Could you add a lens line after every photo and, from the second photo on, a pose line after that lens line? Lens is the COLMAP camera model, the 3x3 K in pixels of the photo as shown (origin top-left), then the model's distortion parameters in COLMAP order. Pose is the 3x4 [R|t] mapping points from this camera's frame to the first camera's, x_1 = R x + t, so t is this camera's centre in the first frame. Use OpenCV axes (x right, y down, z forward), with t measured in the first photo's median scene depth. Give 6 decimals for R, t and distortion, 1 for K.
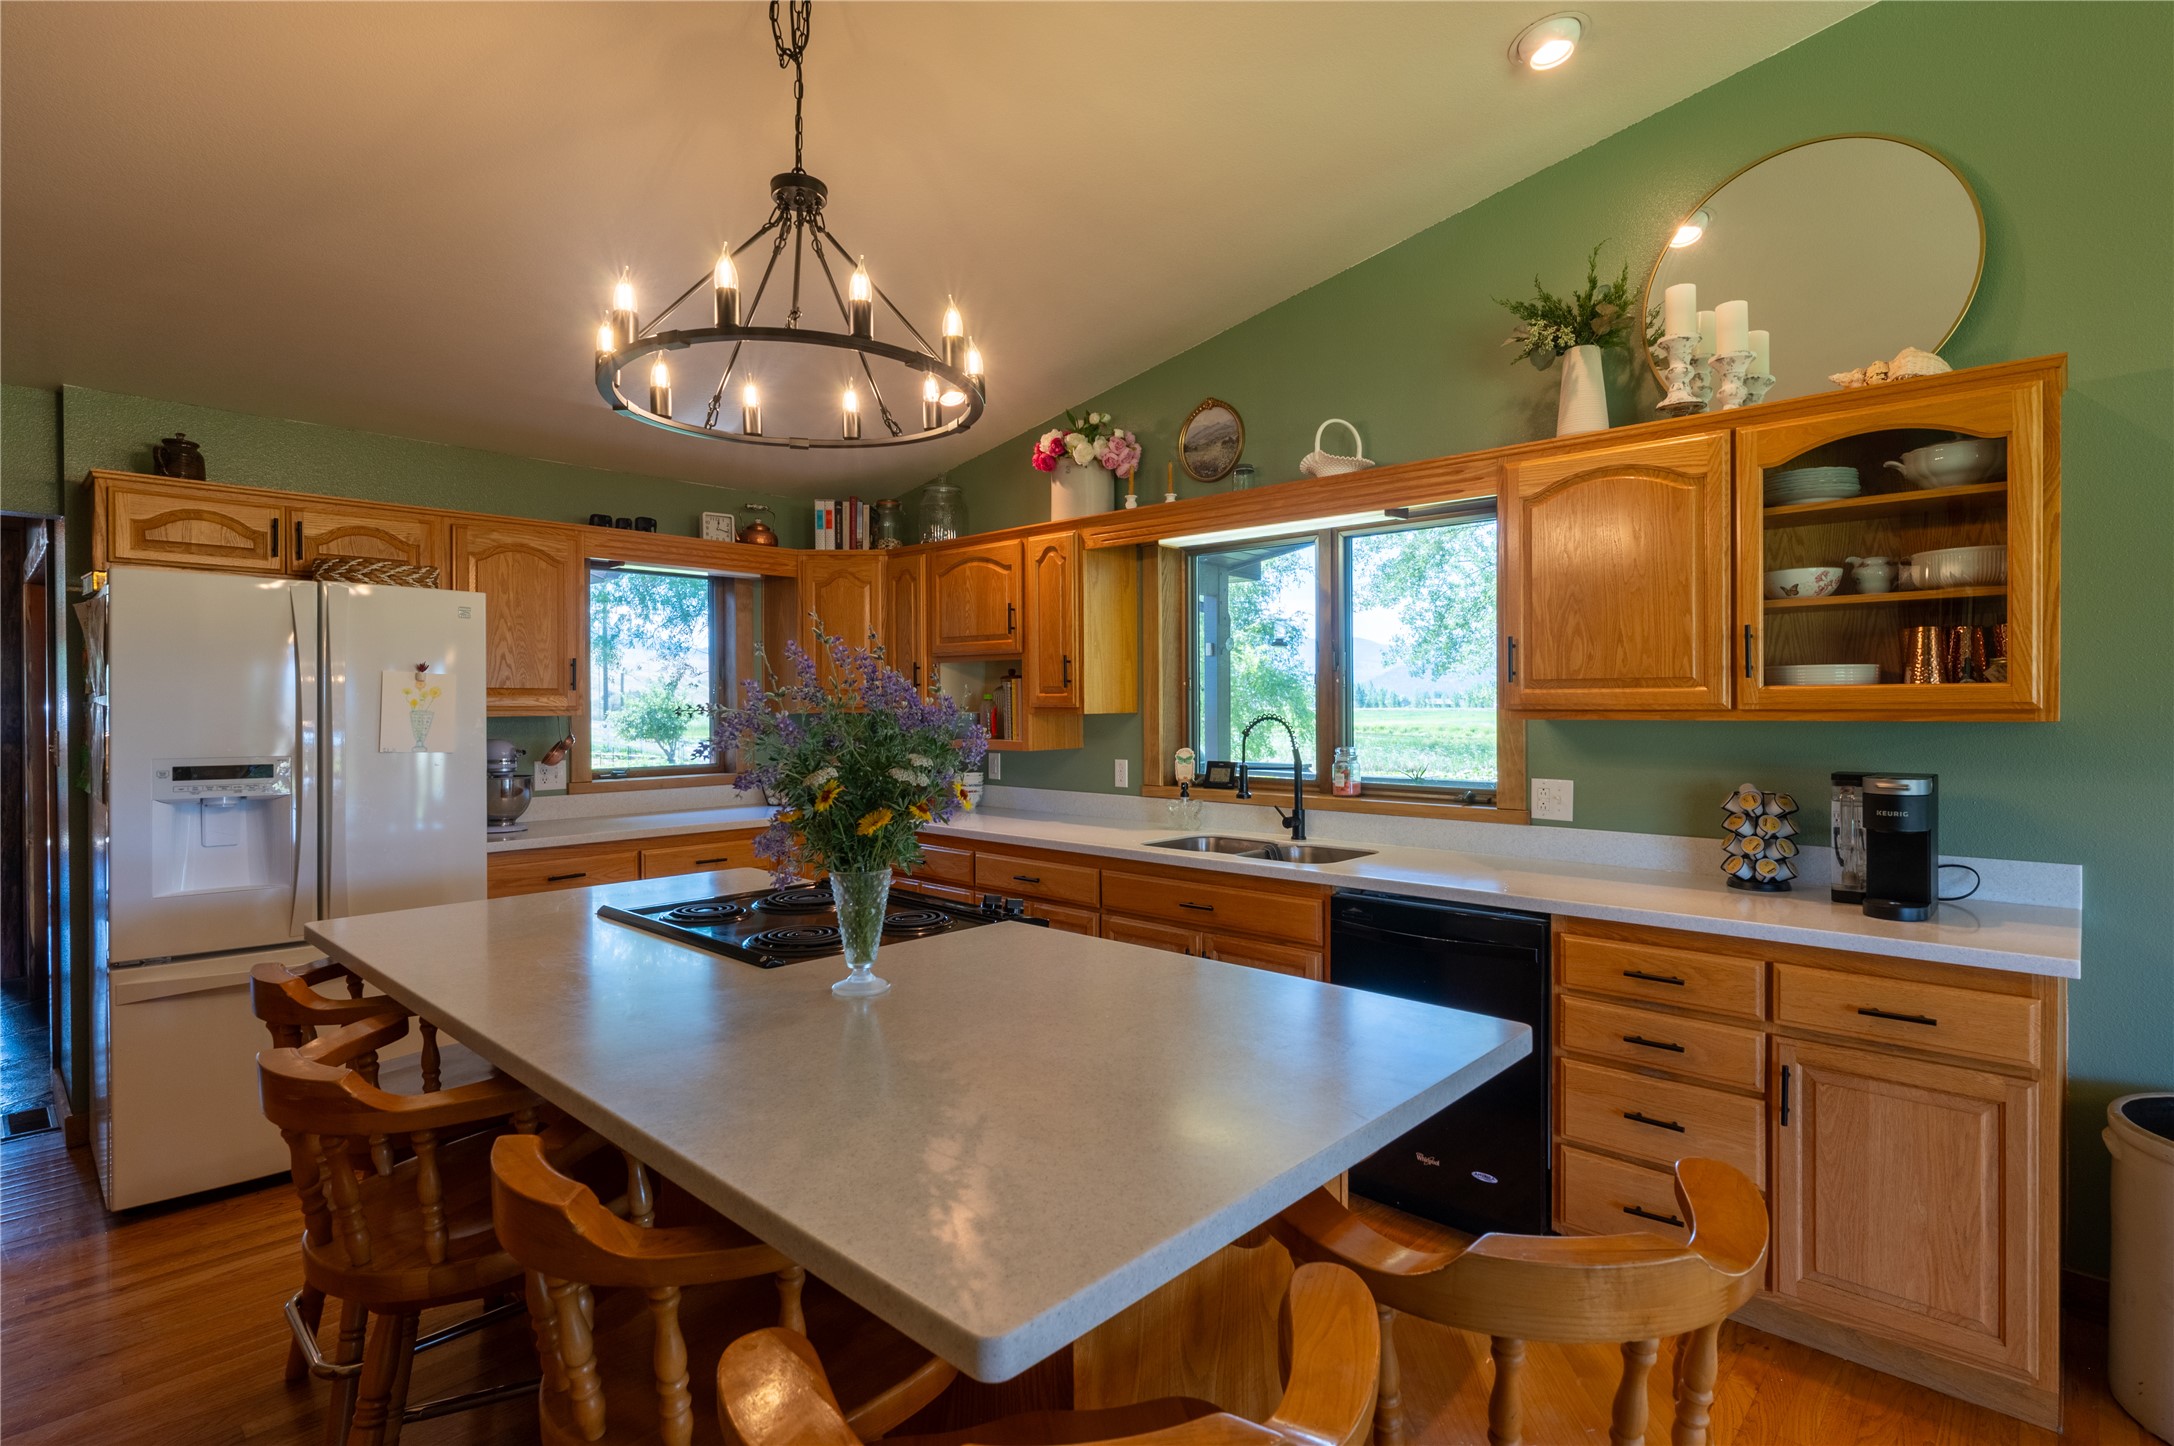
lens RADIAL K [[1060.0, 0, 1124.8], [0, 1060.0, 708.2], [0, 0, 1]] dist [-0.001678, 0.000449]
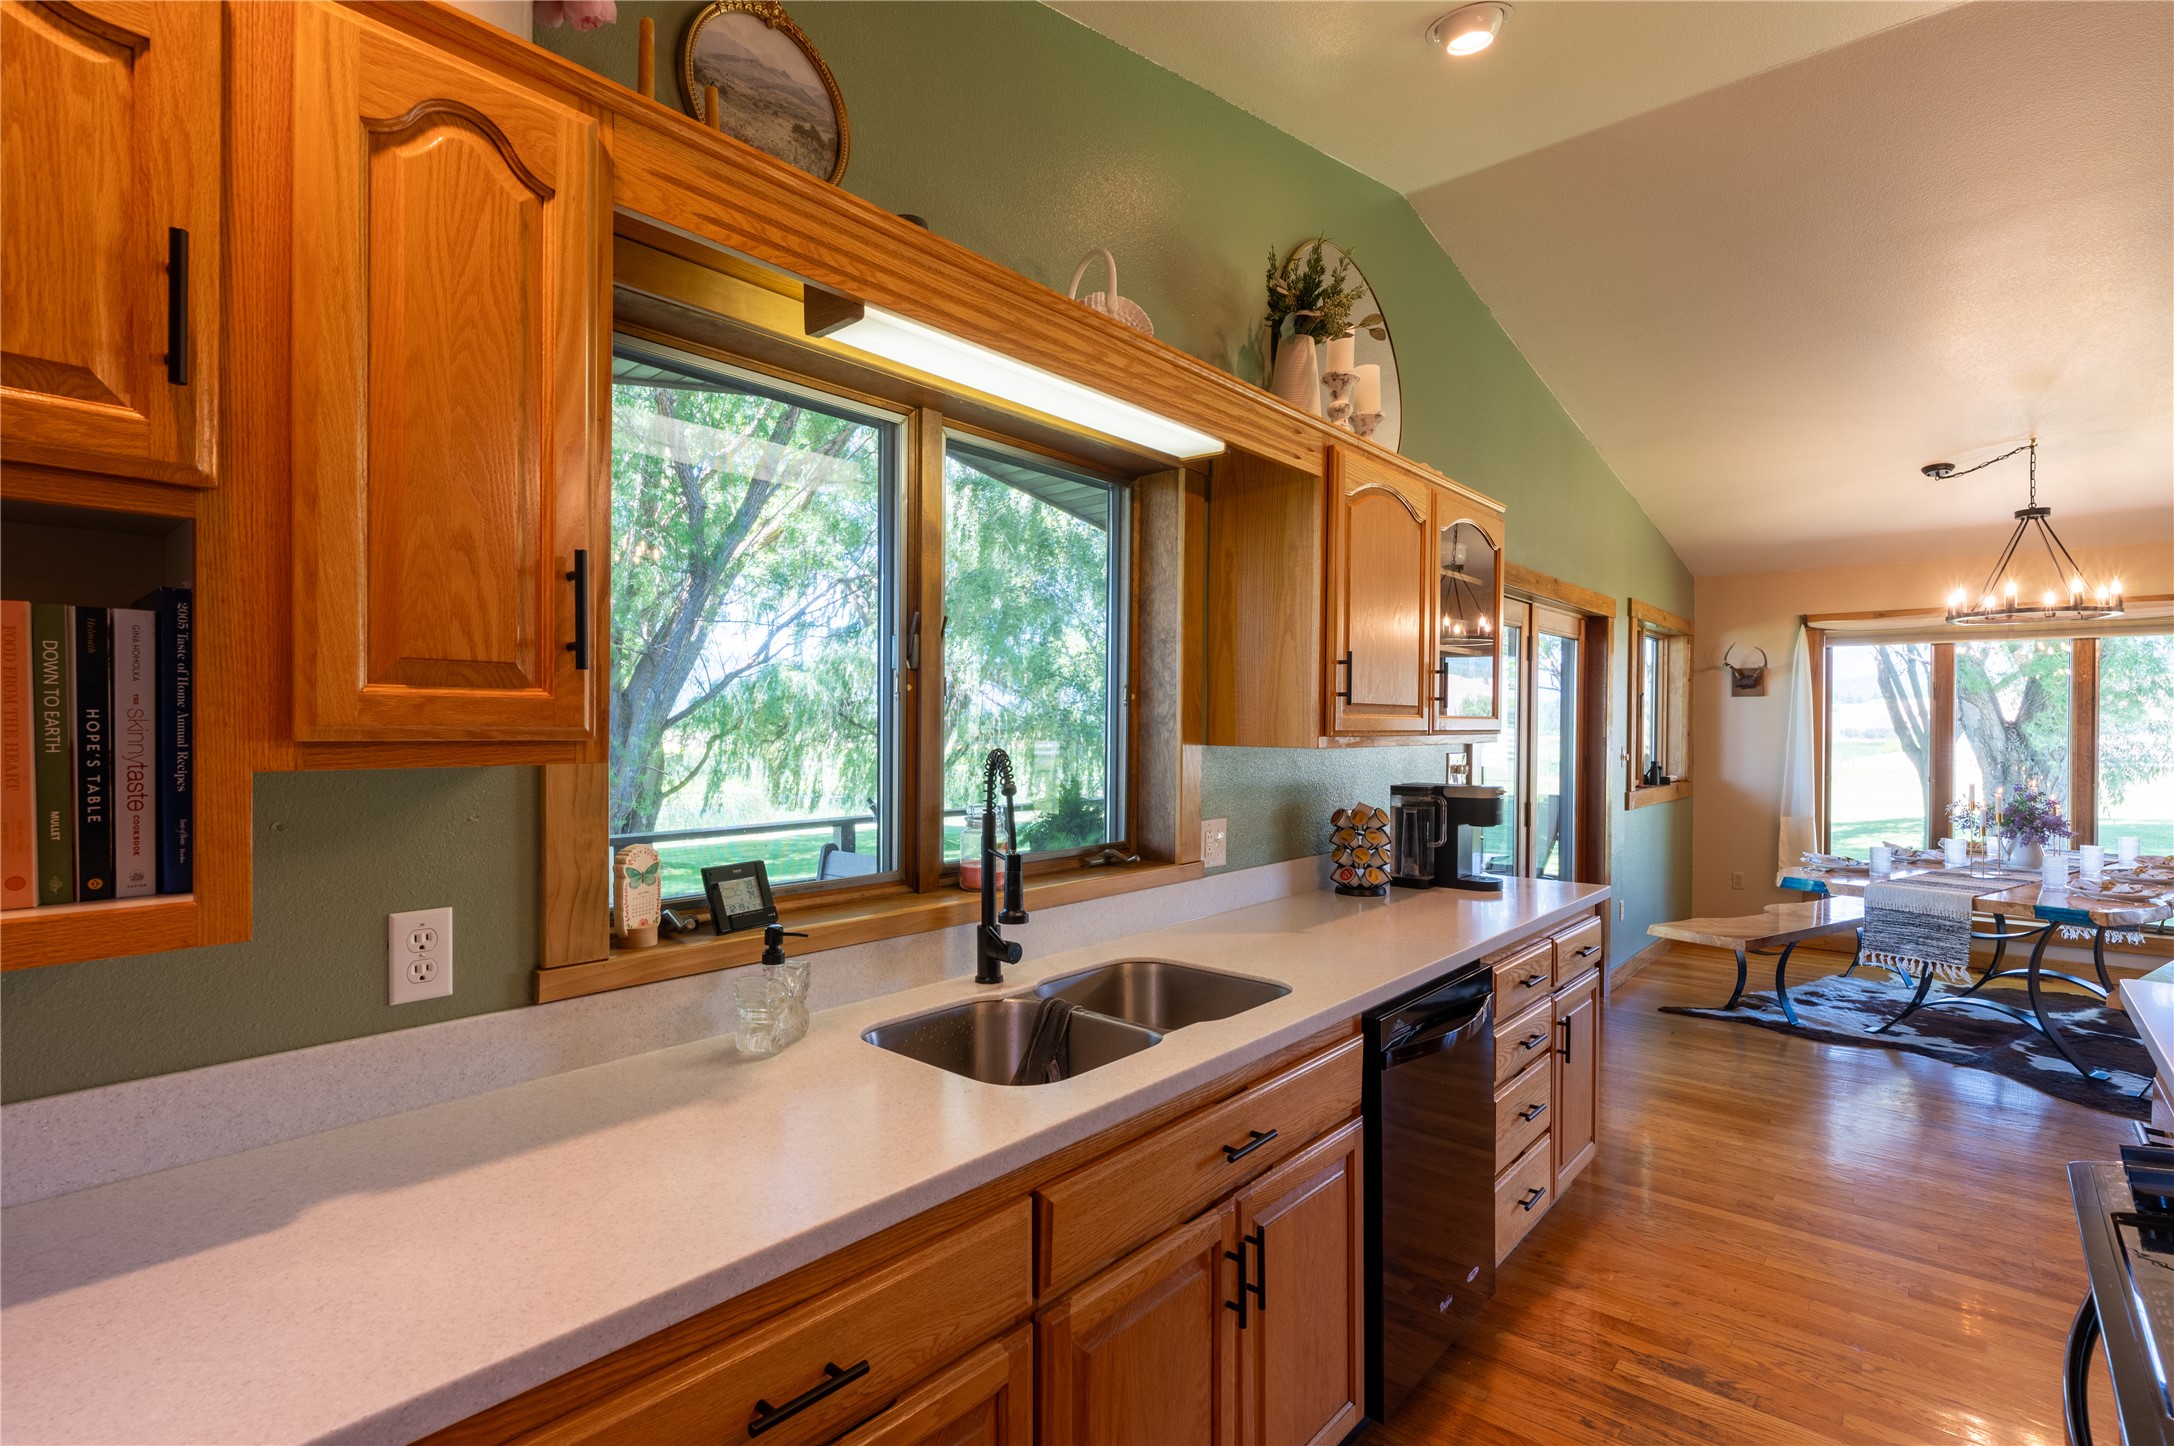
lens RADIAL K [[1025.9, 0, 1086.9], [0, 1025.9, 732.8], [0, 0, 1]] dist [-0.001356, -0.000104]
pose [[-0.012162, -0.001678, 0.999925, -0.520704], [0.002267, 0.999996, 0.001706, -0.005043], [-0.999923, 0.002287, -0.012158, 1.400674]]
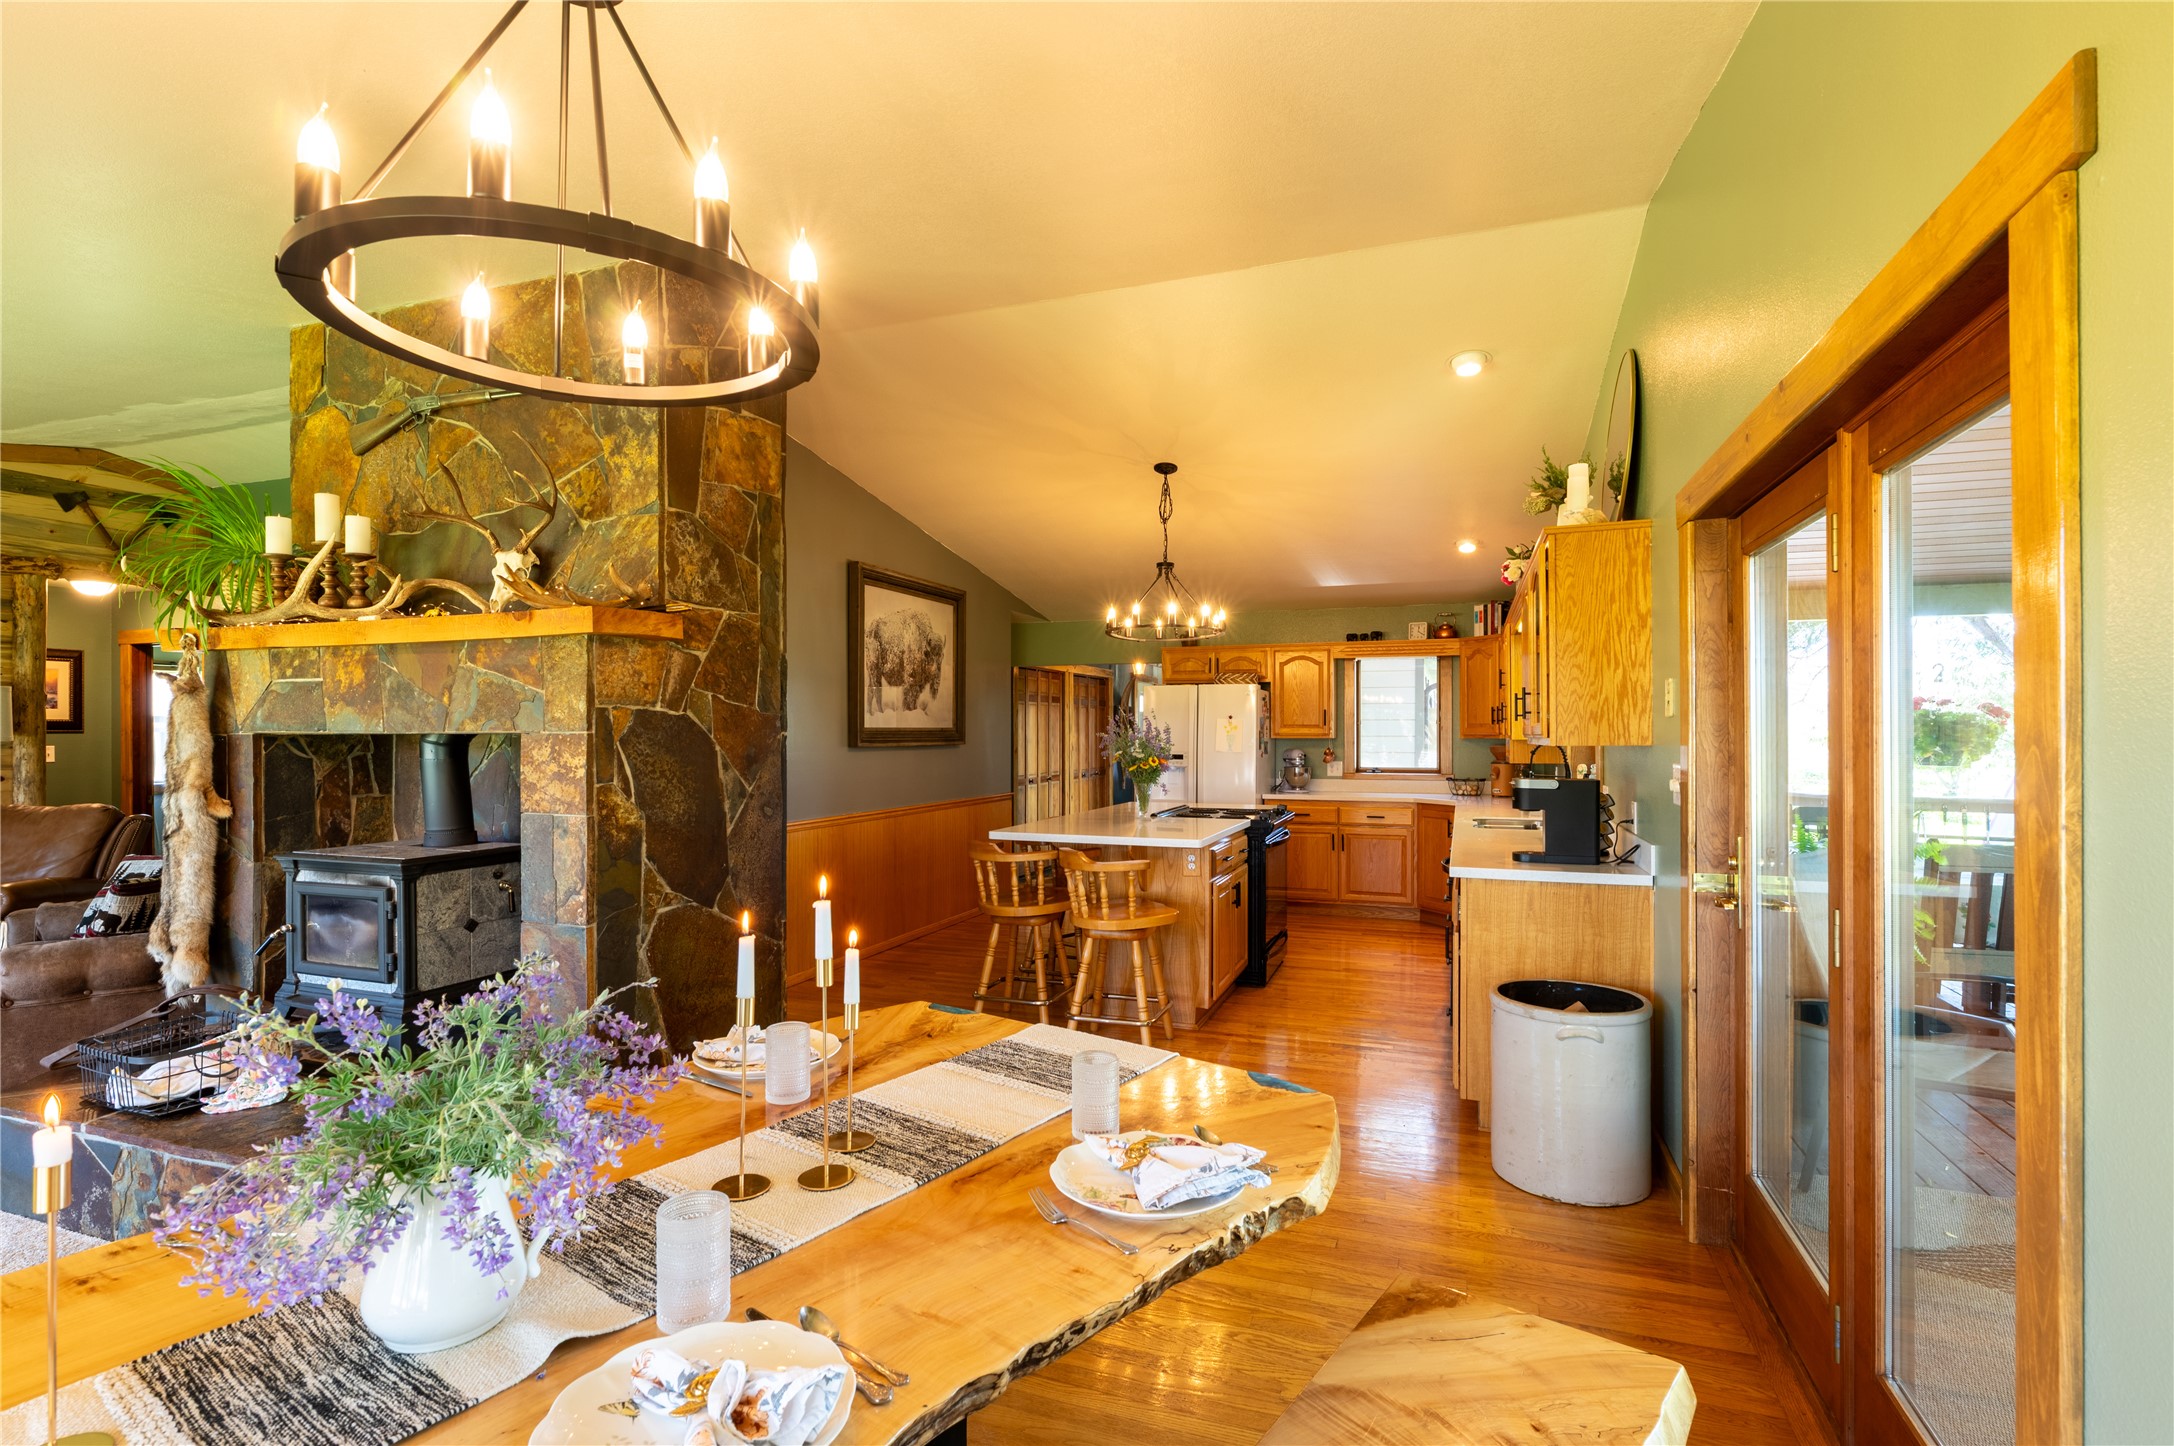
lens RADIAL K [[1025.9, 0, 1086.9], [0, 1025.9, 732.8], [0, 0, 1]] dist [-0.001356, -0.000104]
pose [[0.376773, 0.003731, -0.926298, 1.823227], [-0.005901, 0.999981, 0.001628, -0.005147], [0.926287, 0.004853, 0.376788, -0.251010]]
